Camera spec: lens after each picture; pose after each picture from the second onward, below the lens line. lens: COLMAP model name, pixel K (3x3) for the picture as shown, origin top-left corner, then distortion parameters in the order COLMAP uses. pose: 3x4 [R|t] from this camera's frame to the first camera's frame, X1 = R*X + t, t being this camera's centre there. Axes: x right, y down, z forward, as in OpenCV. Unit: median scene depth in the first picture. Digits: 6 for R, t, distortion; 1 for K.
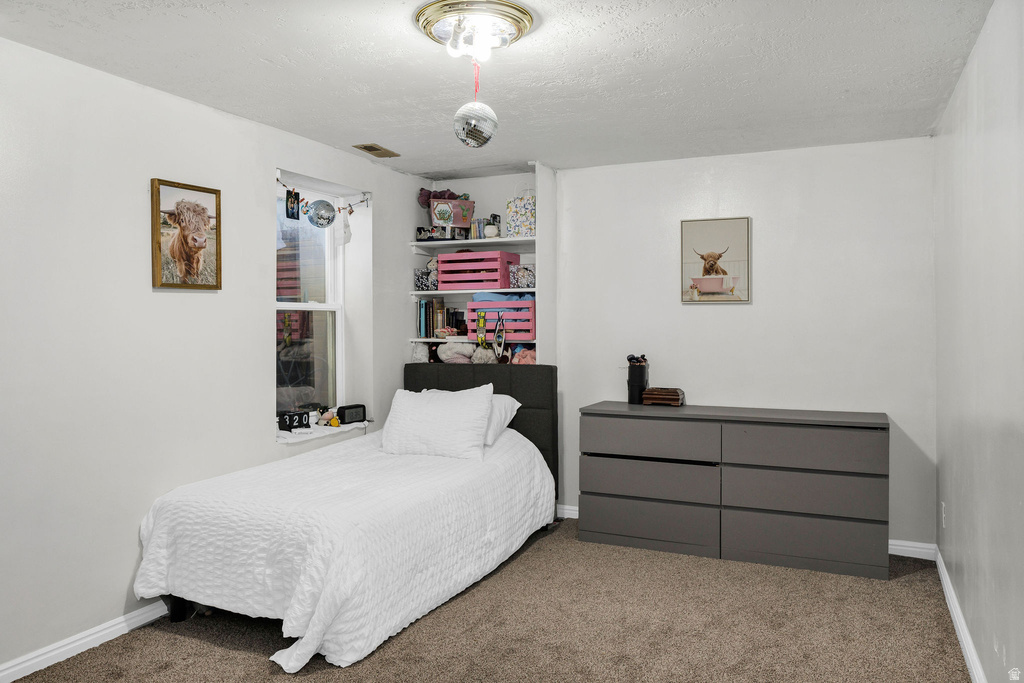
lens RADIAL K [[759.5, 0, 511.5], [0, 759.5, 337.0], [0, 0, 1]] dist [-0.010645, -0.003345]
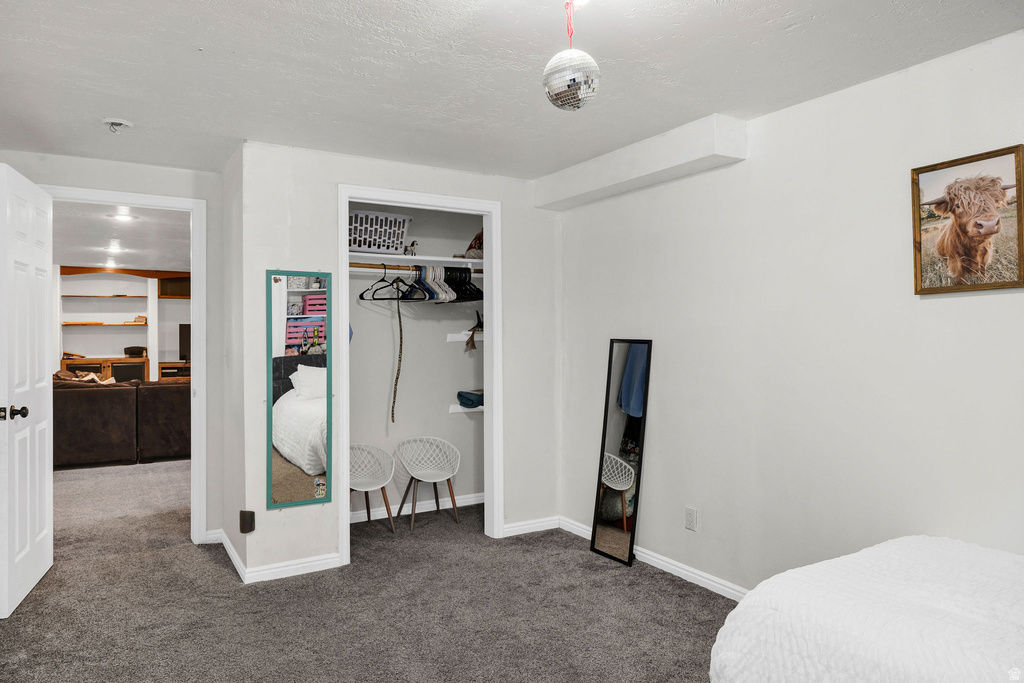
lens RADIAL K [[664.2, 0, 509.5], [0, 664.2, 339.6], [0, 0, 1]] dist [-0.002792, 0.000879]
pose [[-0.564056, 0.009995, -0.825676, 0.405569], [-0.008126, 0.999811, 0.017654, -0.022235], [0.825696, 0.016668, -0.563869, 1.006389]]
